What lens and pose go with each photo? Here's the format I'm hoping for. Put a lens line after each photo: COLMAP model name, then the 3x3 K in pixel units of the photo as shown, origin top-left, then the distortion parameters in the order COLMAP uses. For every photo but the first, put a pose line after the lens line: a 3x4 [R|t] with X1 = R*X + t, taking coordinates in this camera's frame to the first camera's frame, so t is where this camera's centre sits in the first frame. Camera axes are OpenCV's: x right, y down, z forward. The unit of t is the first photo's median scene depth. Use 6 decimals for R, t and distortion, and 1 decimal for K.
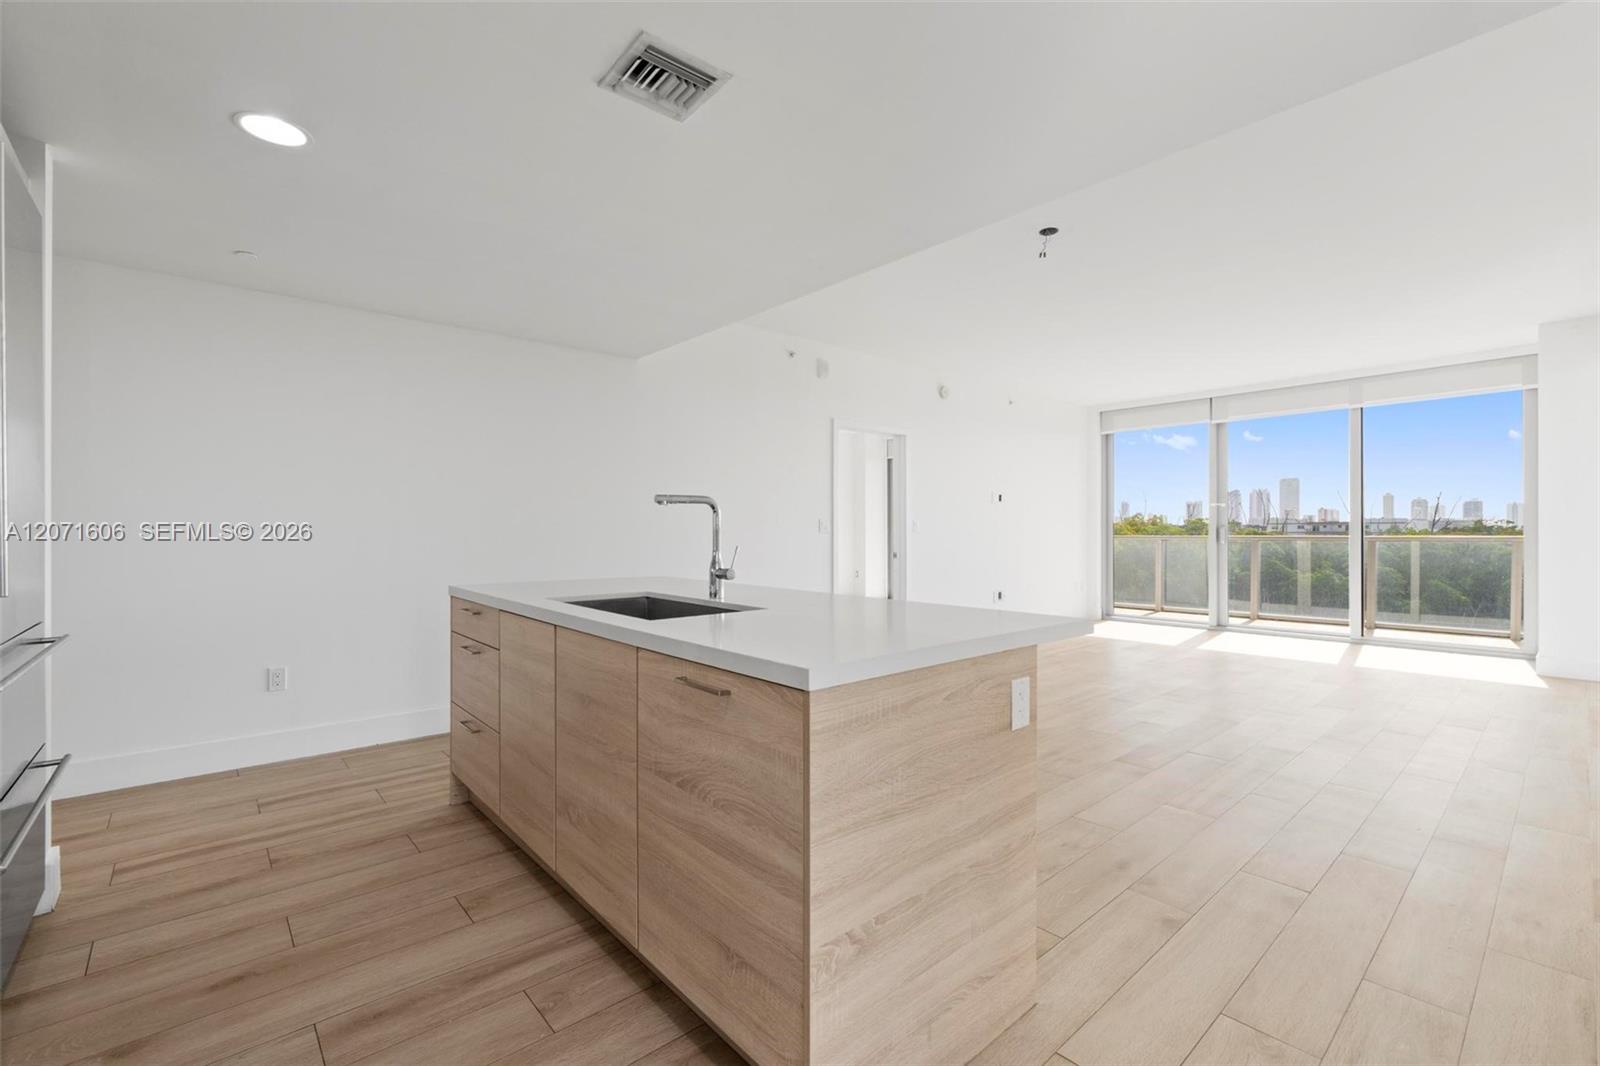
lens RADIAL K [[687.5, 0, 806.6], [0, 687.5, 529.9], [0, 0, 1]] dist [-0.007313, 0.000769]
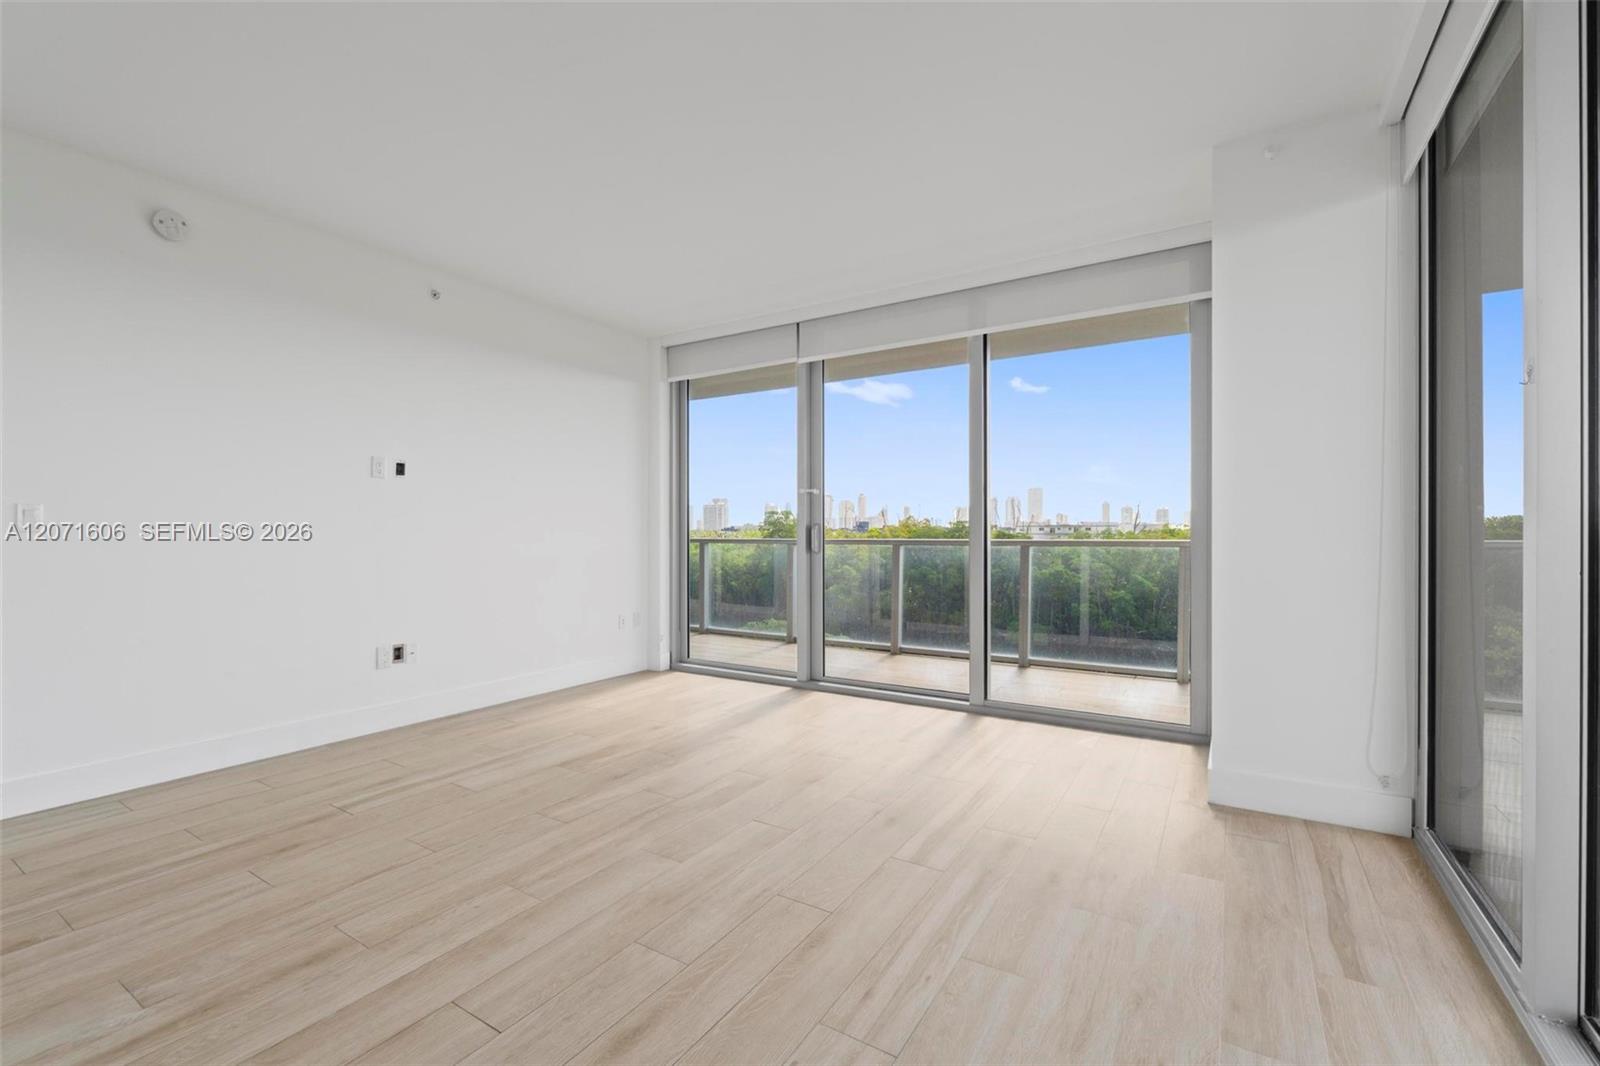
lens RADIAL K [[687.5, 0, 809.3], [0, 687.5, 532.8], [0, 0, 1]] dist [-0.007313, 0.000769]
pose [[0.956320, 0.002793, 0.292309, 1.209245], [-0.003731, 0.999990, 0.002654, 0.001933], [-0.292299, -0.003629, 0.956320, 1.138979]]
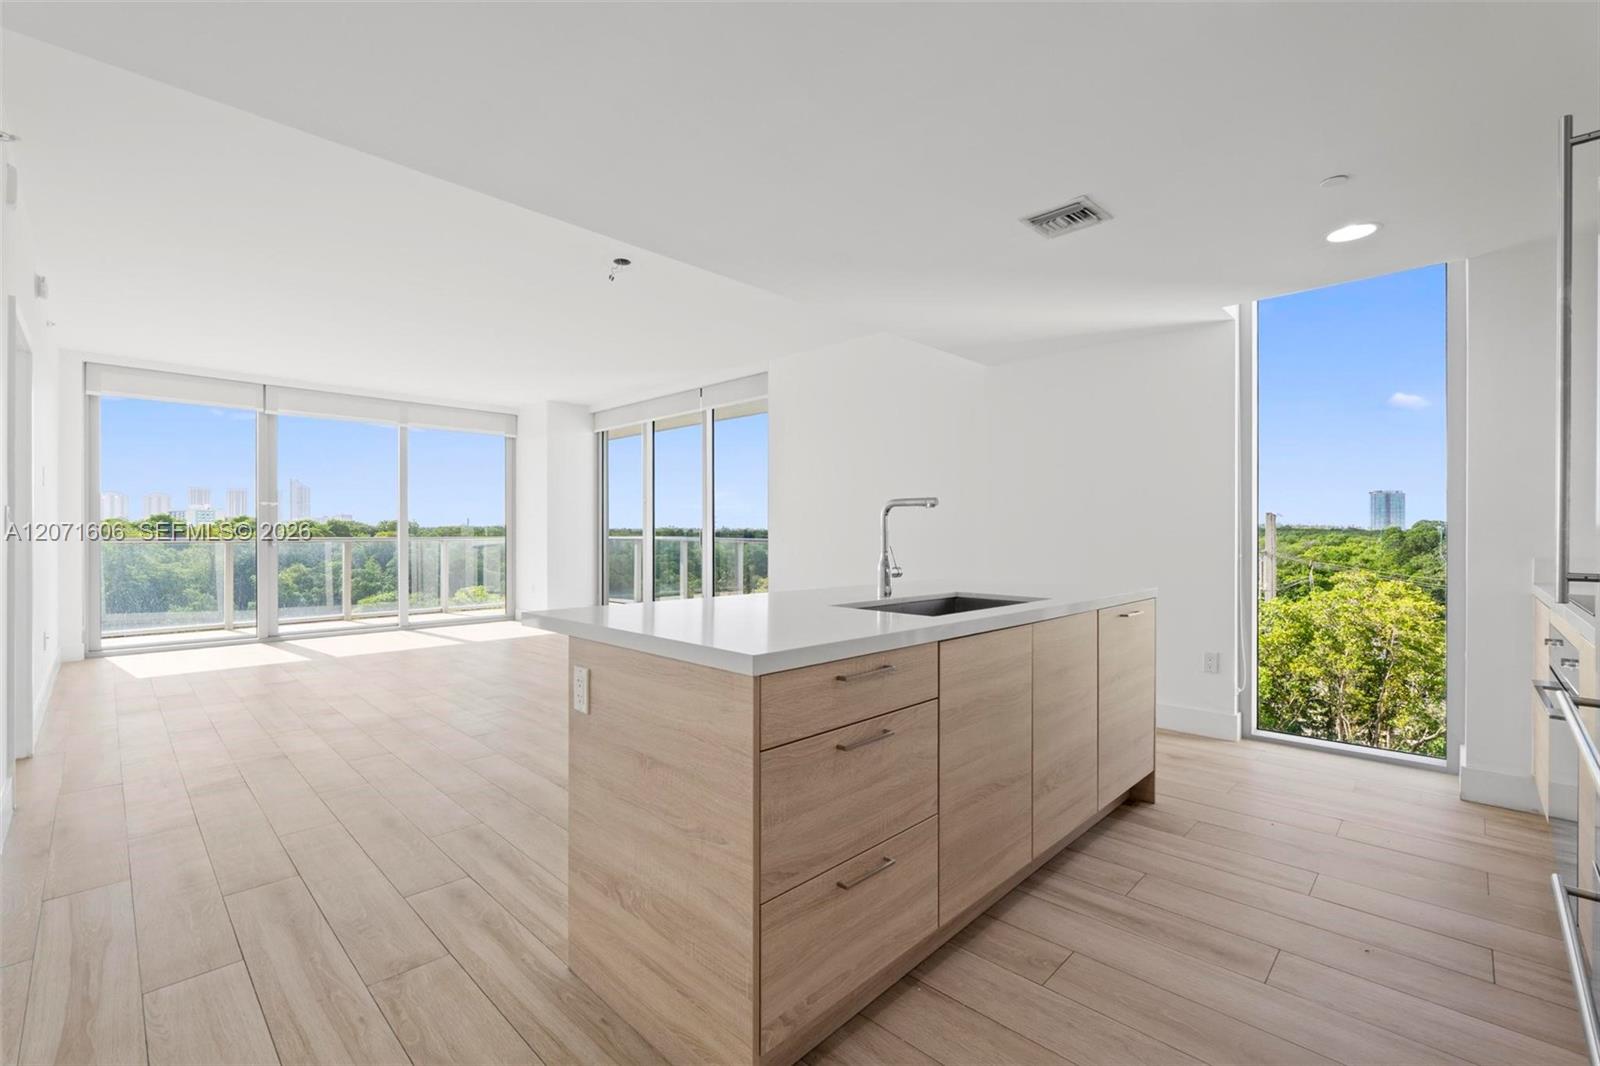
lens RADIAL K [[687.5, 0, 795.7], [0, 687.5, 533.6], [0, 0, 1]] dist [-0.007313, 0.000769]
pose [[-0.066395, 0.001182, 0.997793, -1.030170], [-0.003600, 0.999993, -0.001424, 0.003957], [-0.997787, -0.003686, -0.066390, 1.066019]]
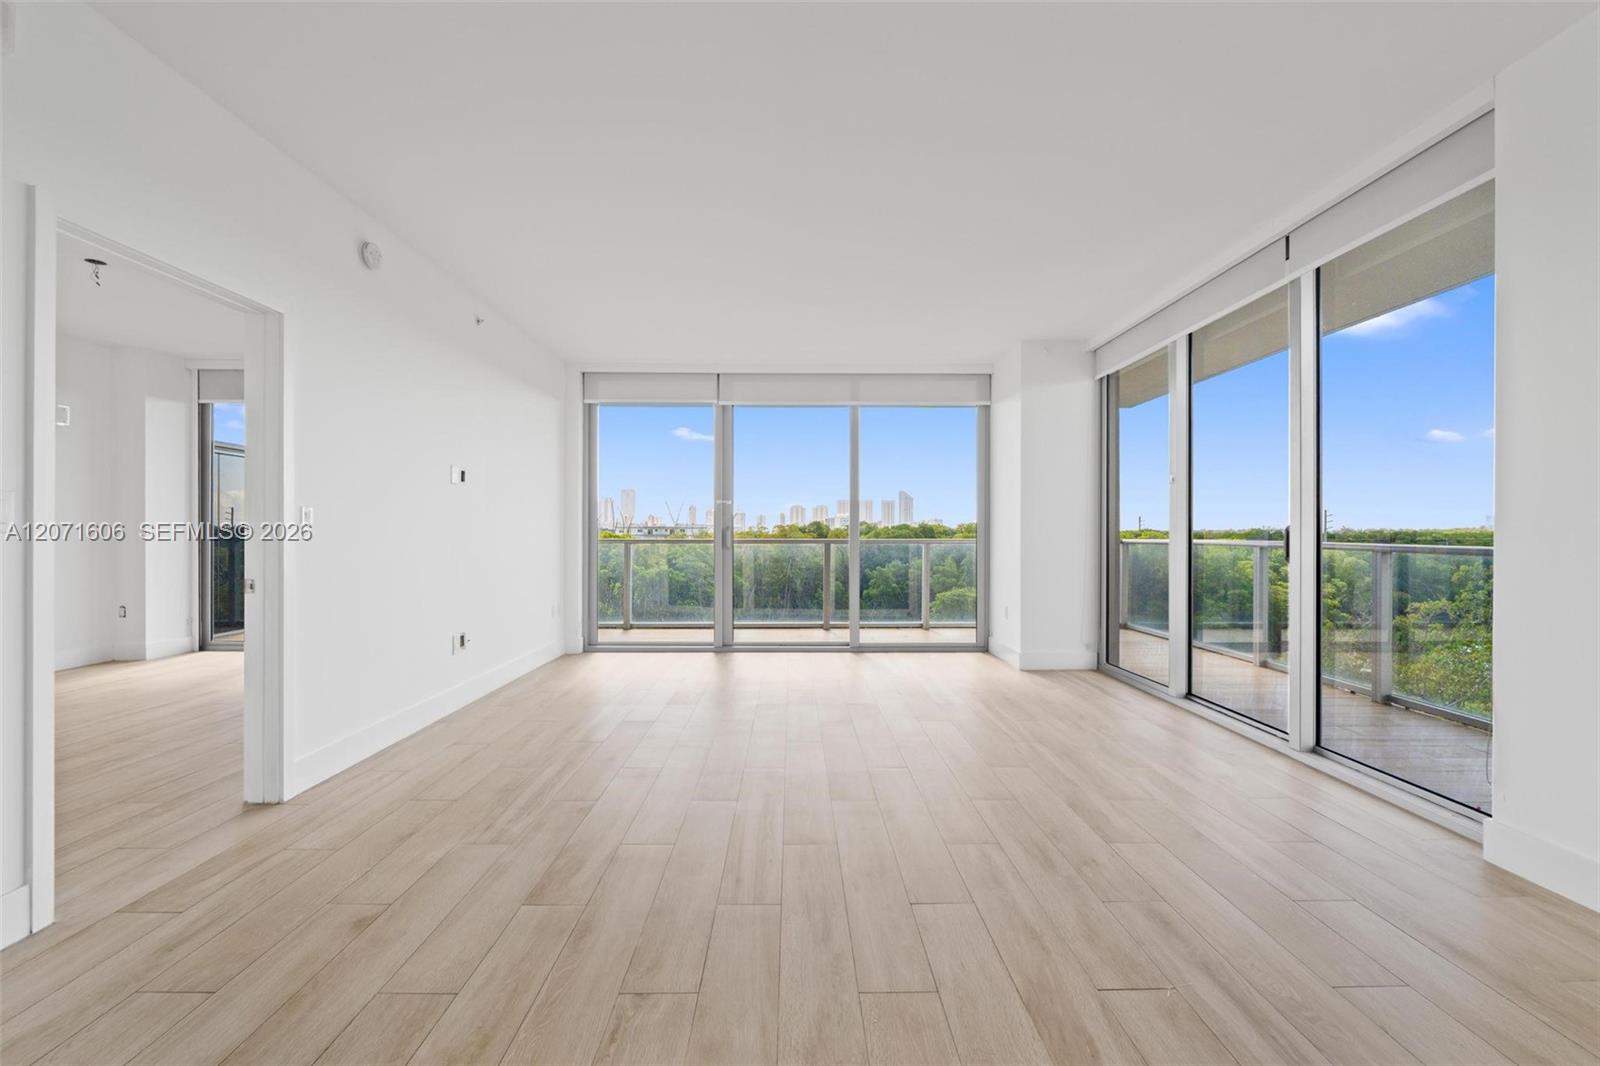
lens RADIAL K [[687.5, 0, 804.2], [0, 687.5, 539.5], [0, 0, 1]] dist [-0.007313, 0.000769]
pose [[0.648063, -0.001759, 0.761585, 0.061365], [-0.006515, 0.999948, 0.007853, 0.005101], [-0.761559, -0.010051, 0.648018, 1.106390]]
